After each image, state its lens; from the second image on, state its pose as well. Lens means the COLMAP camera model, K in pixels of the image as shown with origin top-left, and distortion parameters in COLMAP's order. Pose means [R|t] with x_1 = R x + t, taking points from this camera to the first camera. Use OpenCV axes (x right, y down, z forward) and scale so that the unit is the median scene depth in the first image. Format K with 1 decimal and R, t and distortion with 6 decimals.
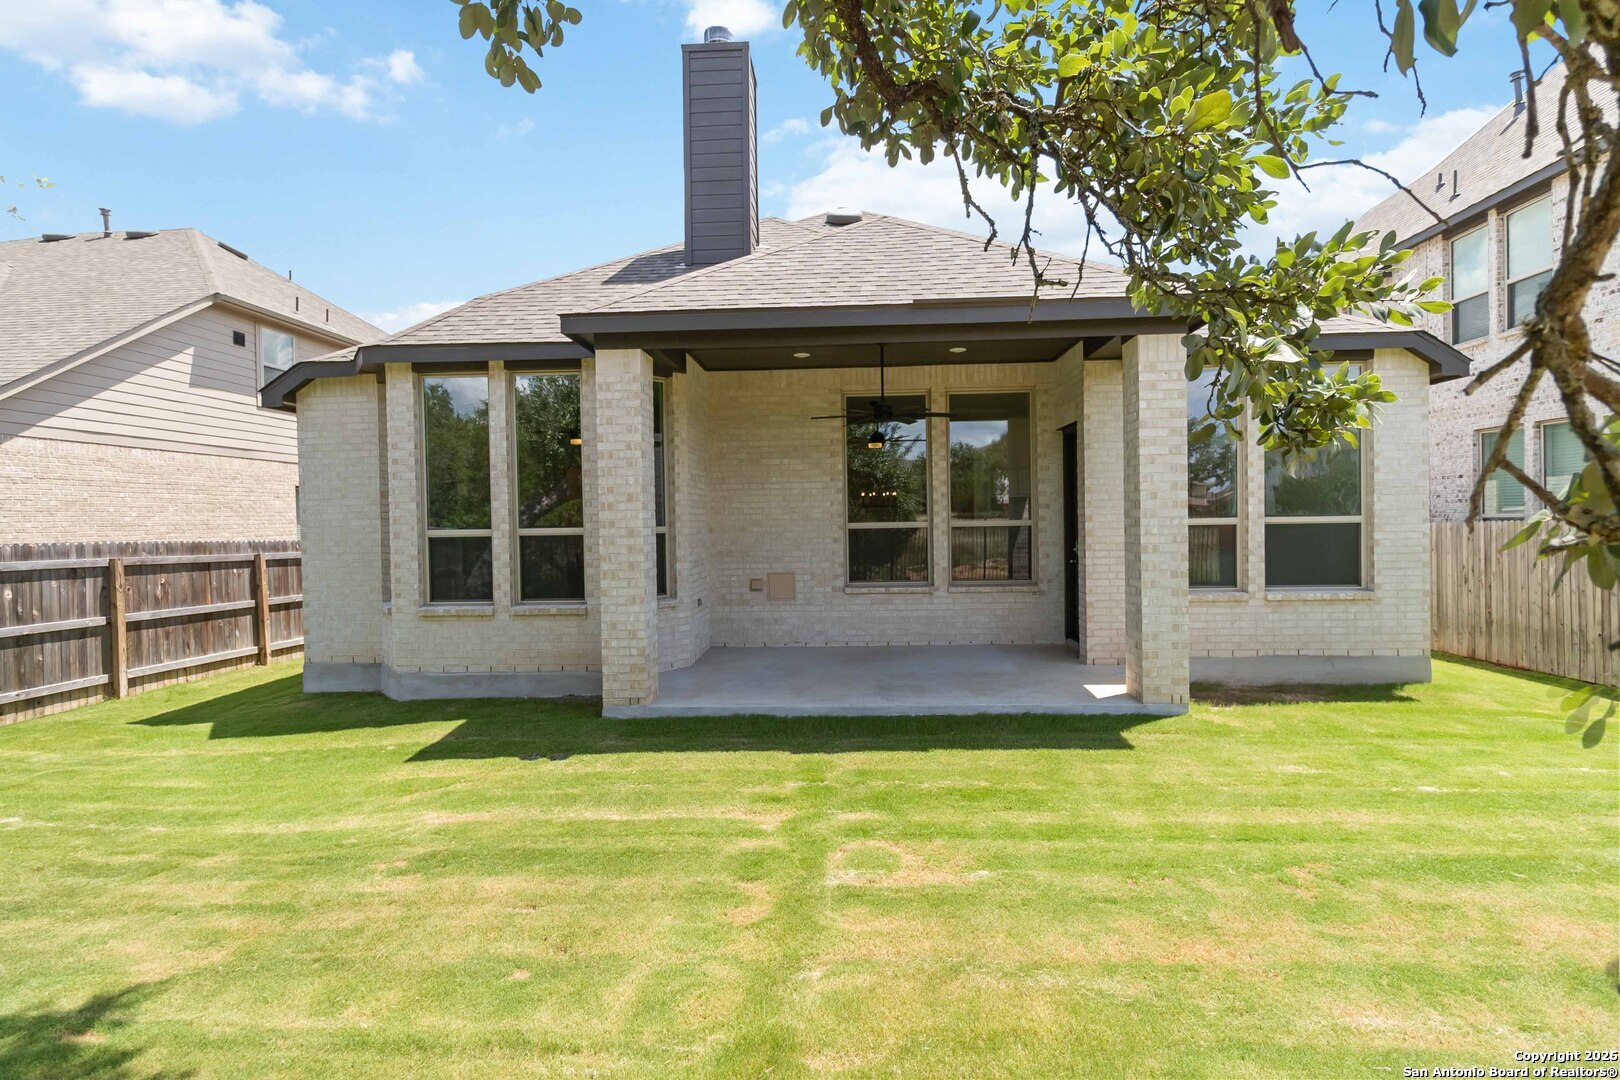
lens RADIAL K [[763.7, 0, 817.1], [0, 763.7, 533.9], [0, 0, 1]] dist [0.000196, 0.000542]
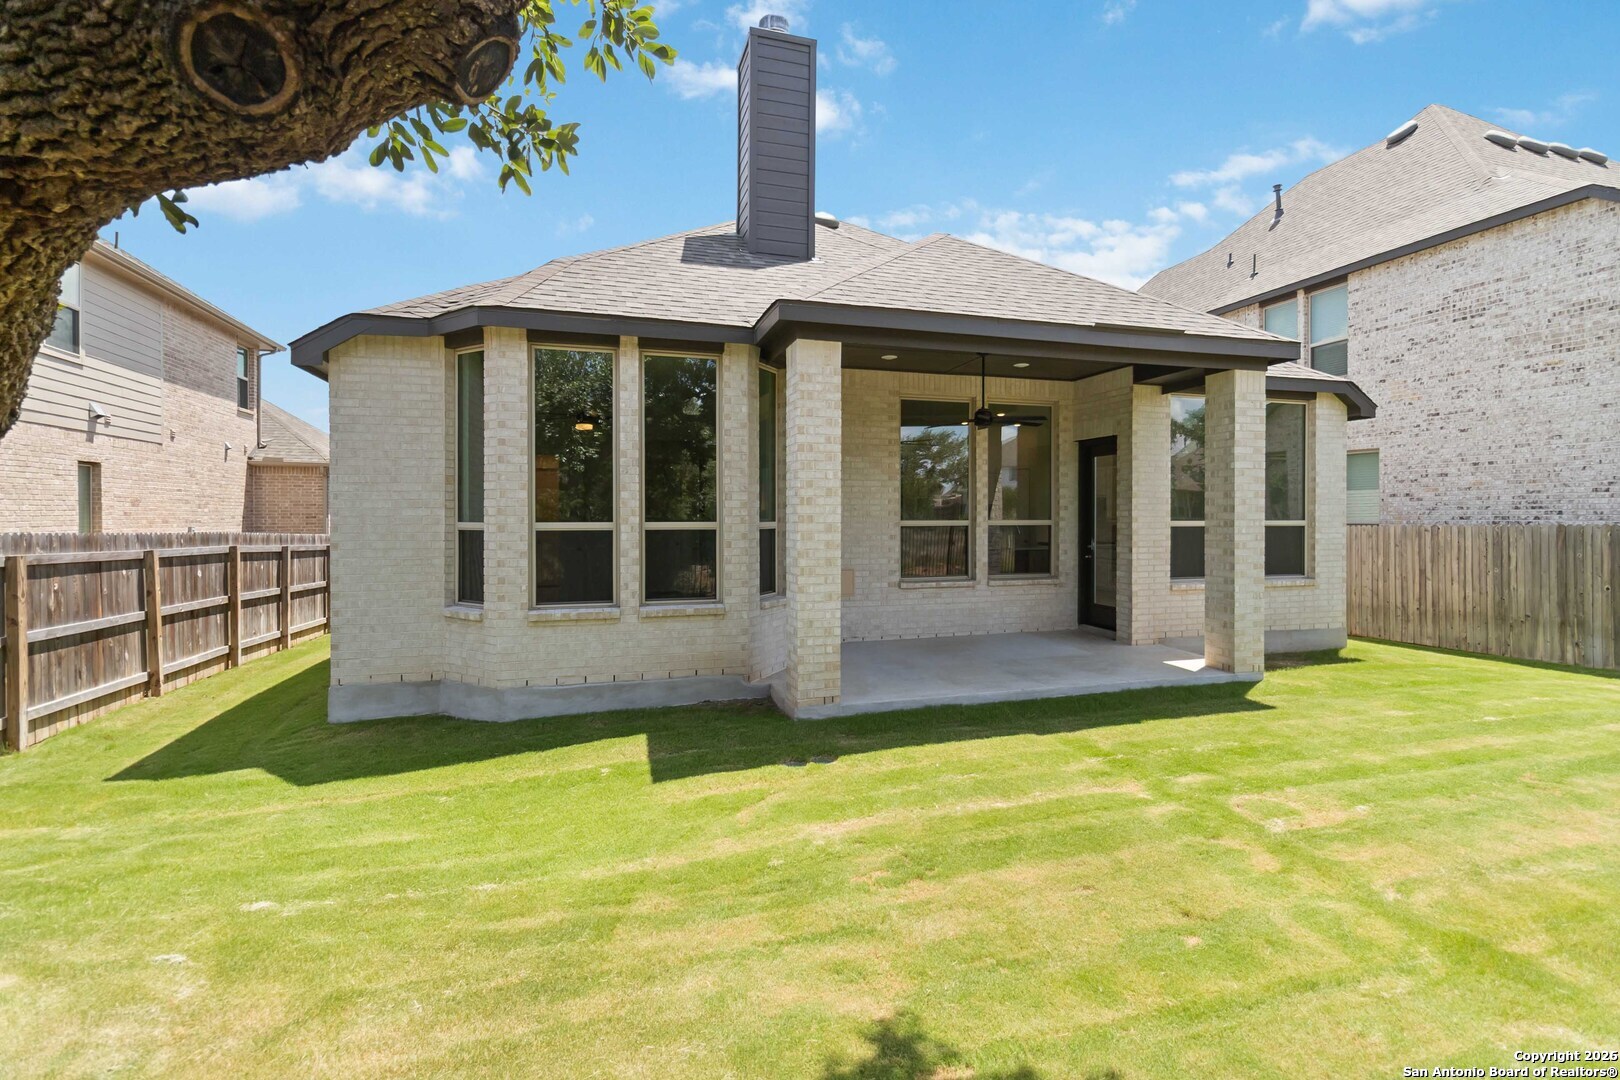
lens RADIAL K [[769.9, 0, 816.3], [0, 769.9, 522.8], [0, 0, 1]] dist [-0.000456, 0.000459]
pose [[0.938189, 0.012580, 0.345895, -0.517139], [-0.008435, 0.999873, -0.013488, 0.004689], [-0.346020, 0.009736, 0.938176, 0.067350]]
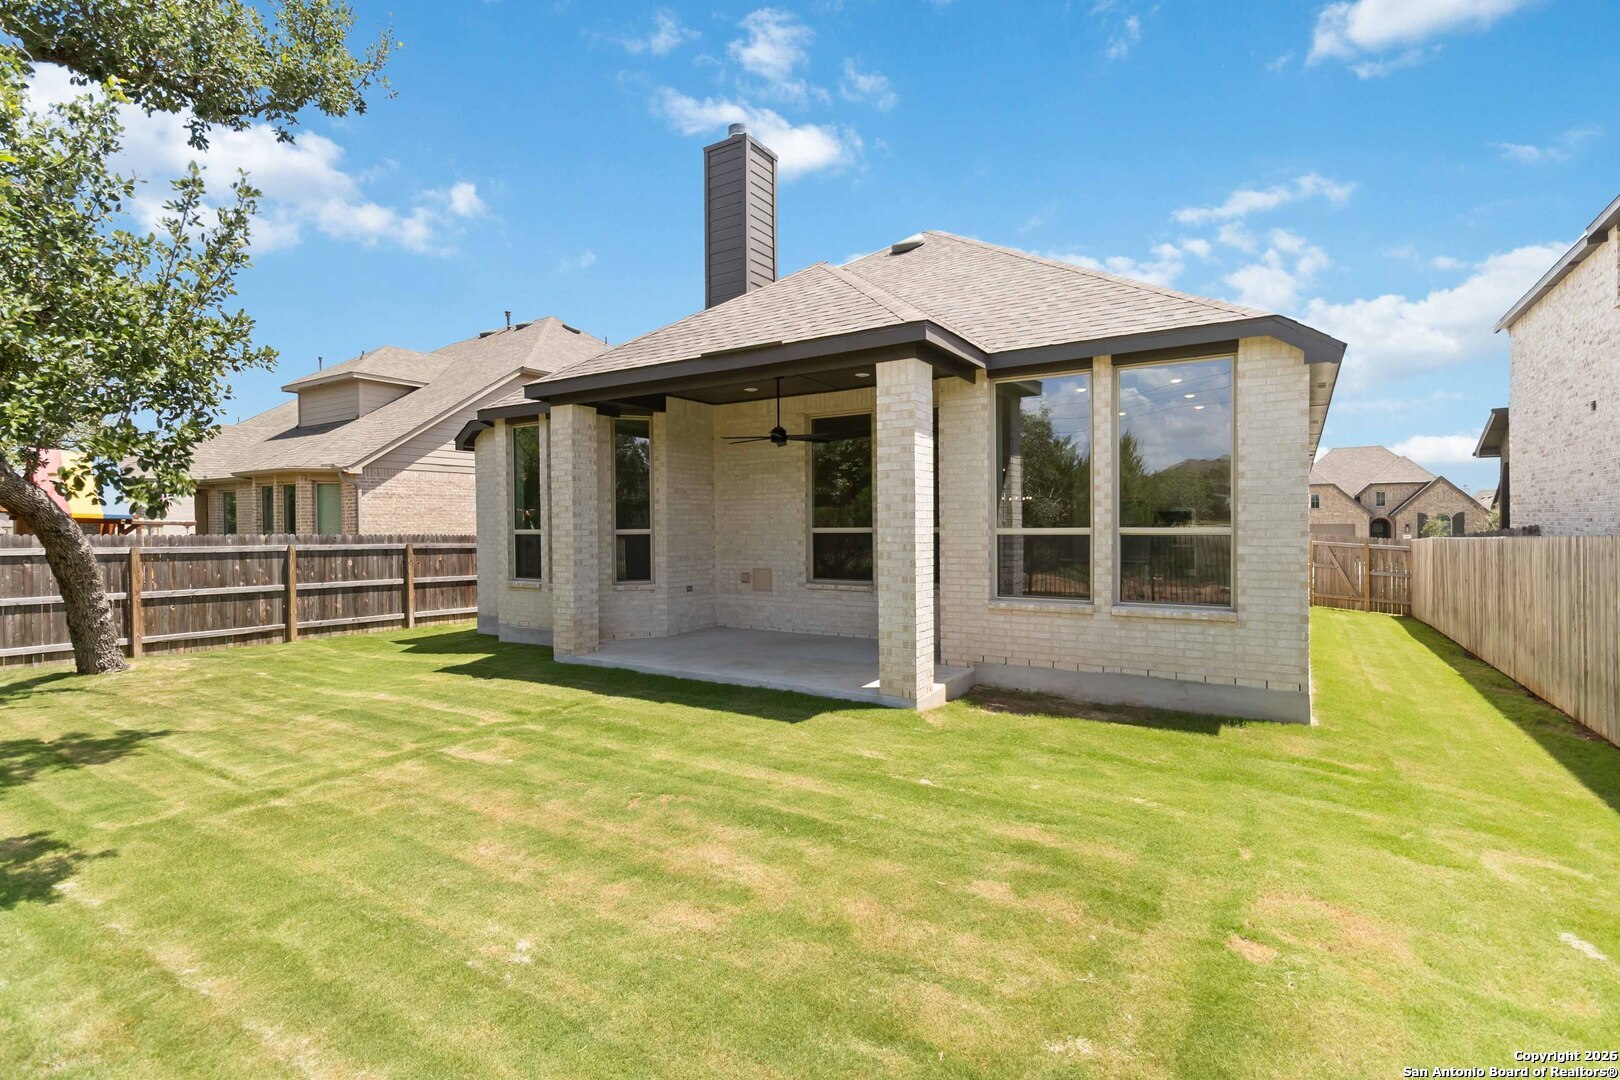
lens RADIAL K [[762.4, 0, 810.0], [0, 762.4, 540.0], [0, 0, 1]] dist [-0.000306, 0.000105]
pose [[0.869965, 0.019877, -0.492712, 0.732530], [-0.016304, 0.999800, 0.011545, -0.011403], [0.492843, -0.002010, 0.870116, -0.012313]]
